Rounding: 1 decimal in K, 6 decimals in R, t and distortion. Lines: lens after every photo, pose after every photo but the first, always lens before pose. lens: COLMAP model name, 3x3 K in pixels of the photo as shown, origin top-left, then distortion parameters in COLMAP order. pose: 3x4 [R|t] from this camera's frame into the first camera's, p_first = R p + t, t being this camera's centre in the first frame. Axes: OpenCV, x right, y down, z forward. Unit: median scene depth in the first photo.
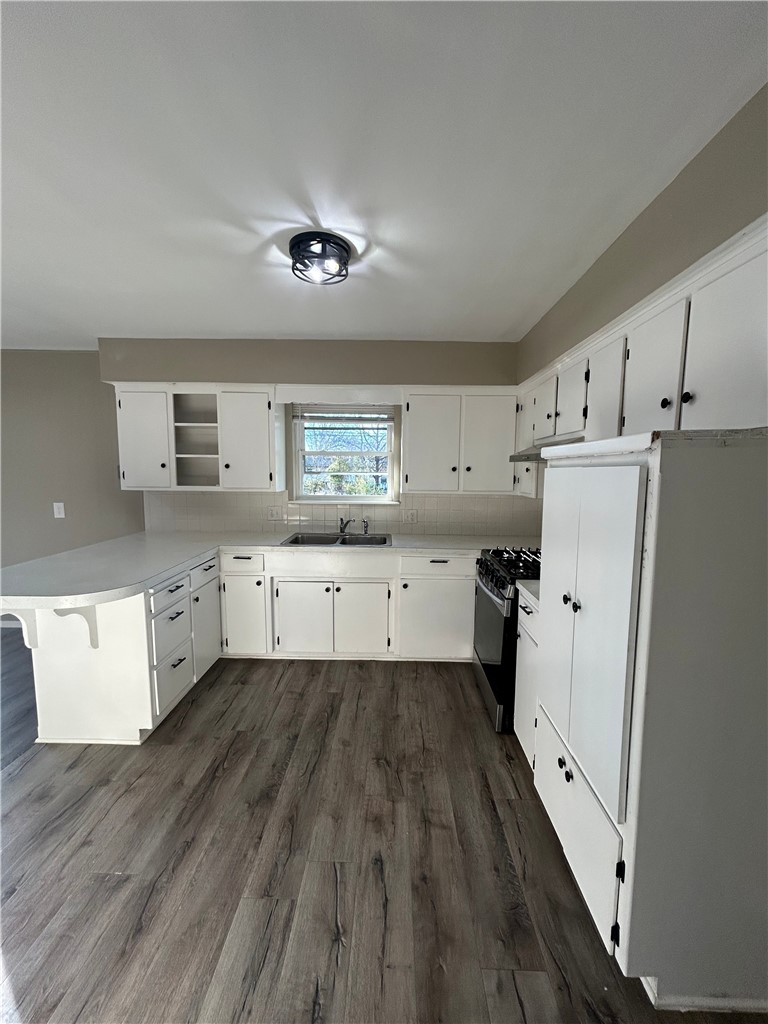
lens RADIAL K [[411.0, 0, 385.8], [0, 411.0, 511.3], [0, 0, 1]] dist [-0.001867, 0.000080]
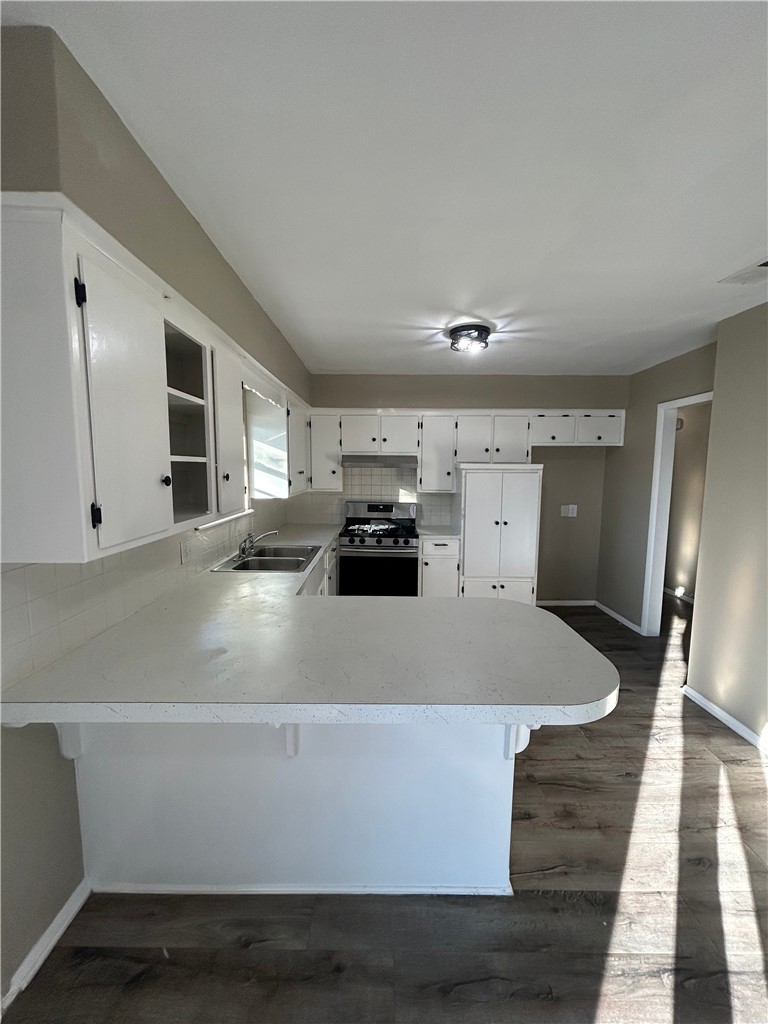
lens RADIAL K [[411.0, 0, 385.8], [0, 411.0, 511.3], [0, 0, 1]] dist [-0.001867, 0.000080]
pose [[-0.018448, -0.118202, 0.992818, -1.845097], [0.093872, 0.988396, 0.119420, -0.205311], [-0.995413, 0.095401, -0.007138, 1.468303]]
